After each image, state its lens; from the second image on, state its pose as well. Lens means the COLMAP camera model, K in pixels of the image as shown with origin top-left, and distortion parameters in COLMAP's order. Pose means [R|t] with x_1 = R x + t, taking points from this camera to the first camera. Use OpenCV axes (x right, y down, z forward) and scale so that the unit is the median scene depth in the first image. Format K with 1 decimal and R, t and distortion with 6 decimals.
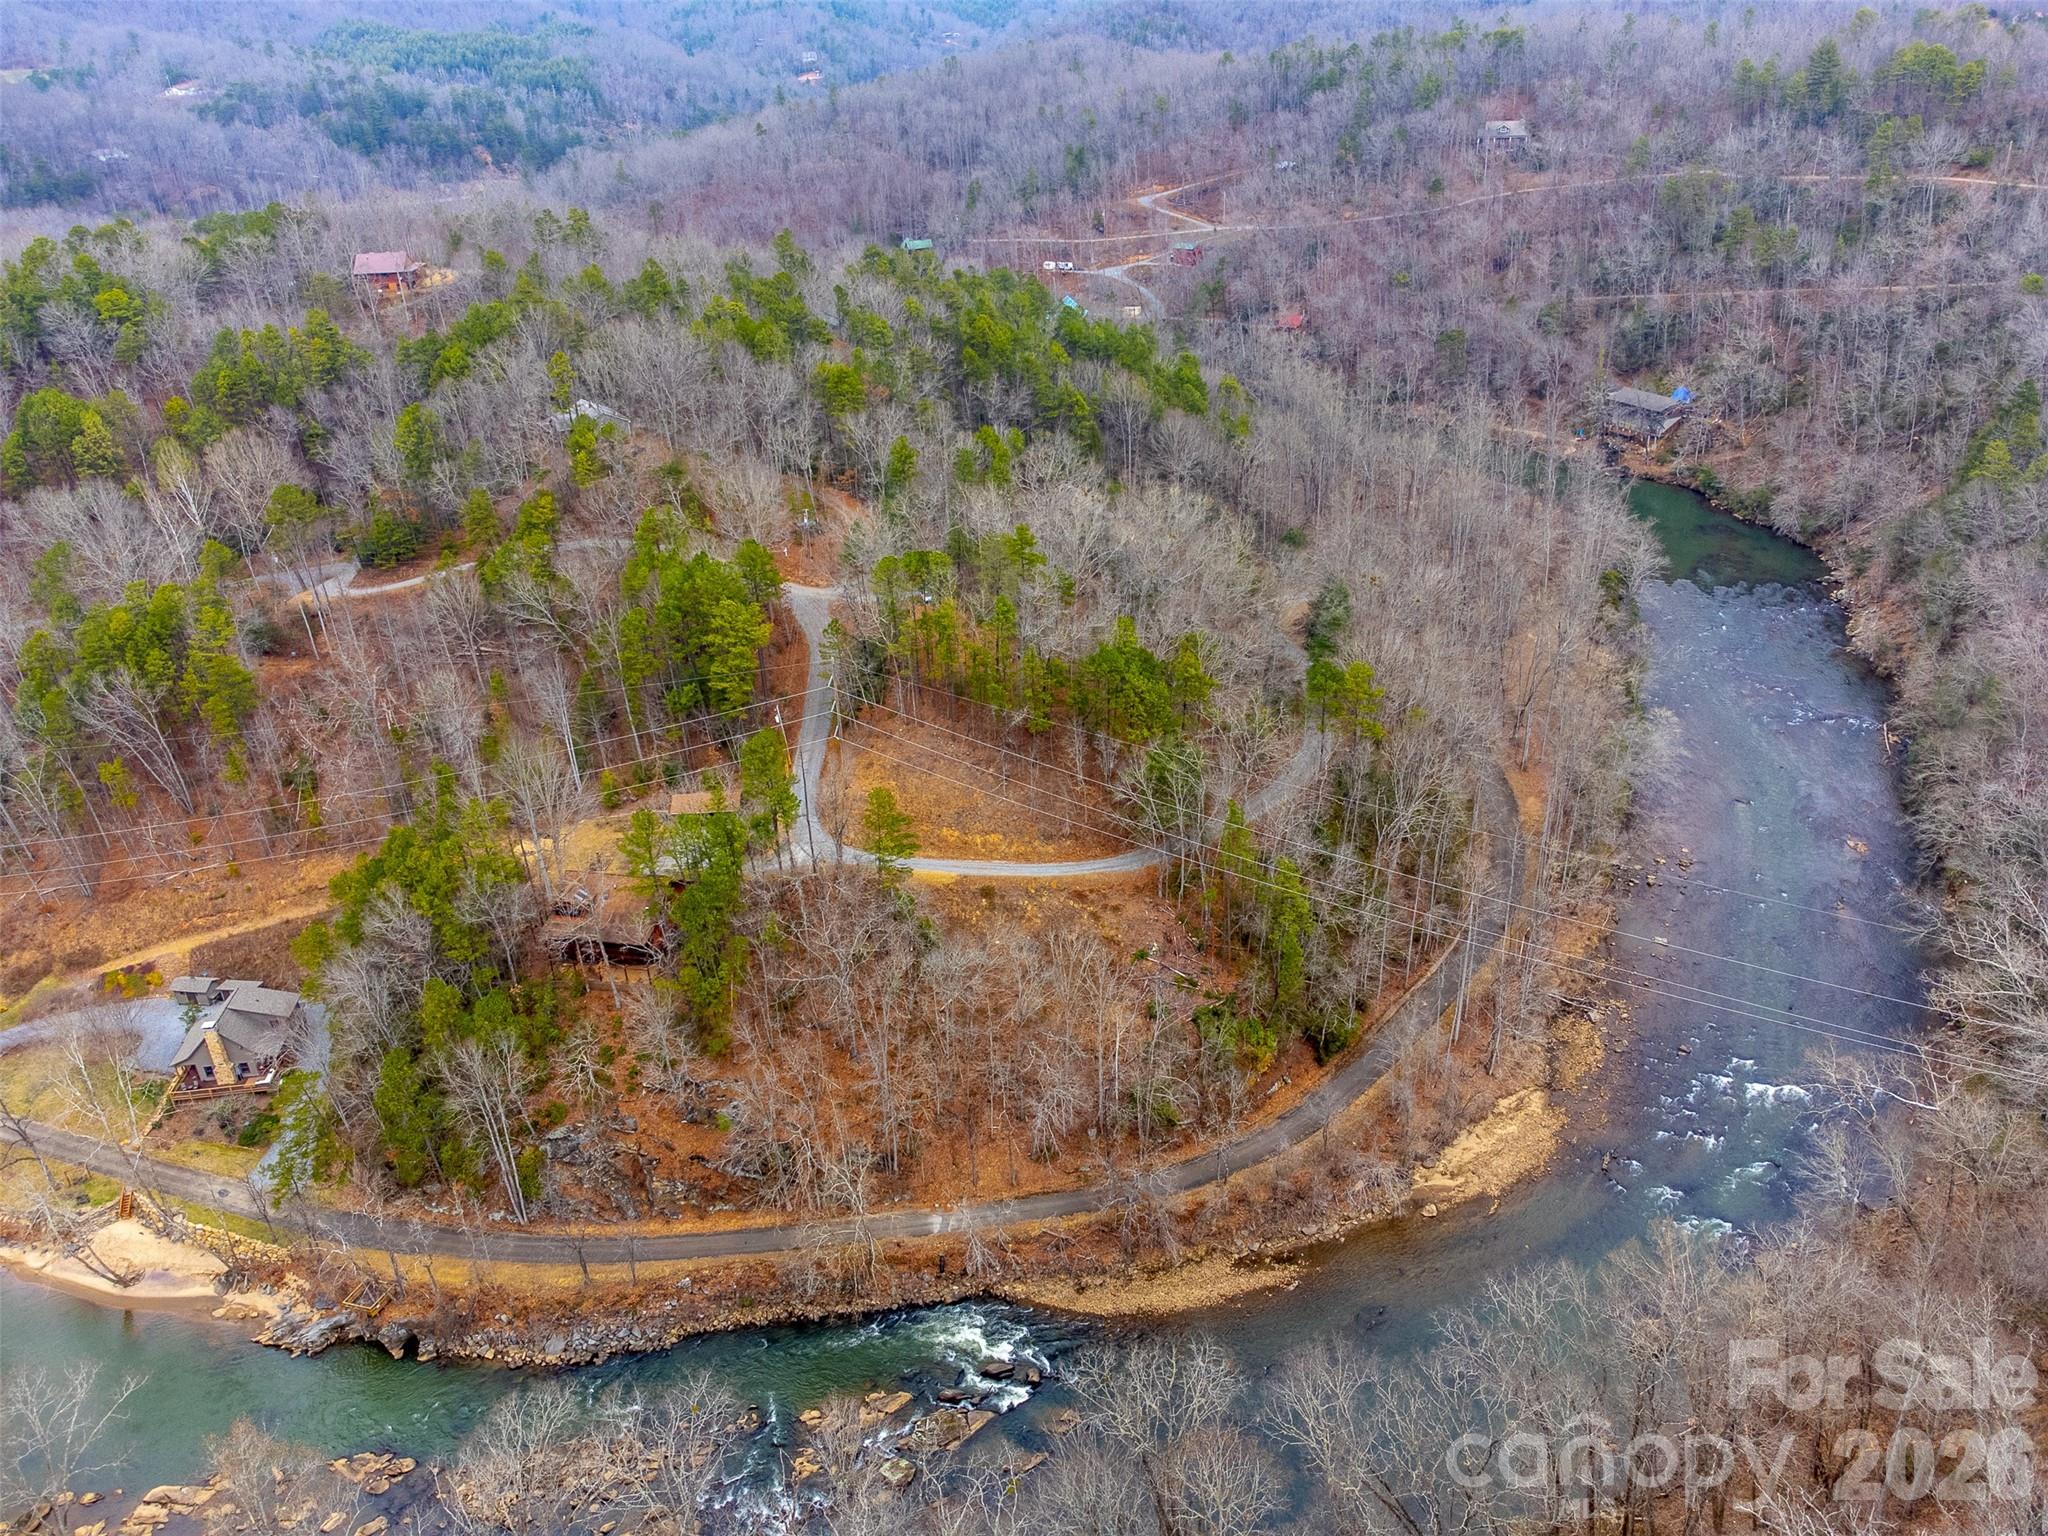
lens RADIAL K [[1572.2, 0, 1024.0], [0, 1572.2, 768.0], [0, 0, 1]] dist [0.028606, 0.005561]
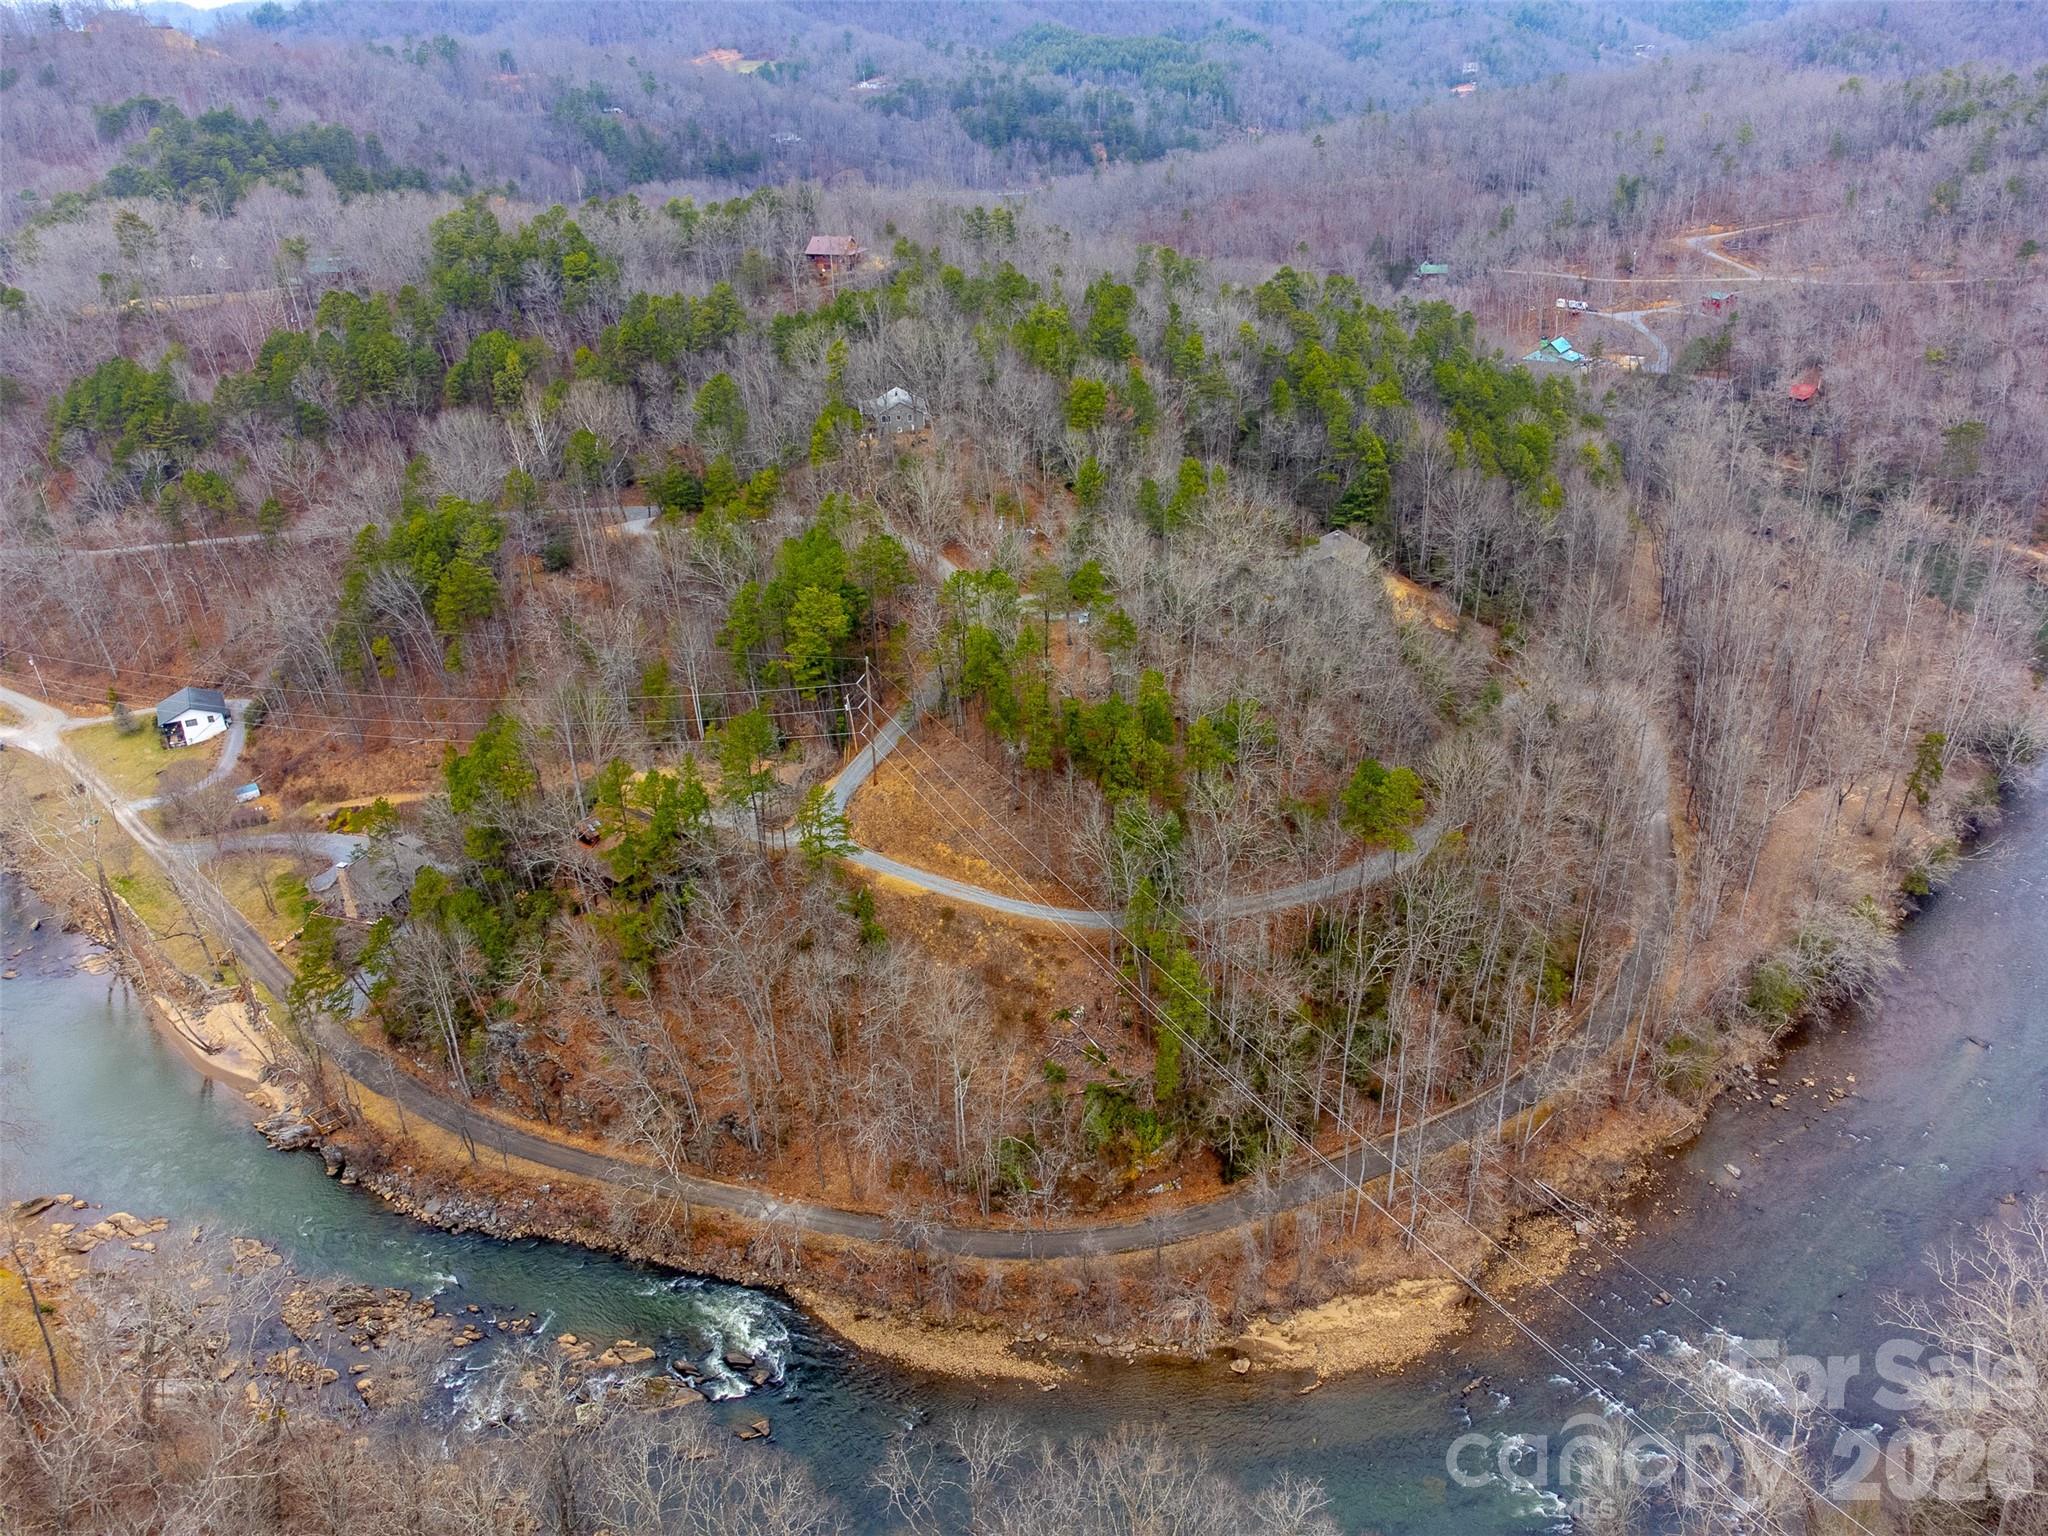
lens RADIAL K [[1599.2, 0, 1022.9], [0, 1599.2, 739.9], [0, 0, 1]] dist [-0.001418, 0.068460]
pose [[0.902148, 0.197964, -0.383327, 0.393072], [-0.205568, 0.978407, 0.021485, -0.061939], [0.379303, 0.059417, 0.923363, 0.070987]]
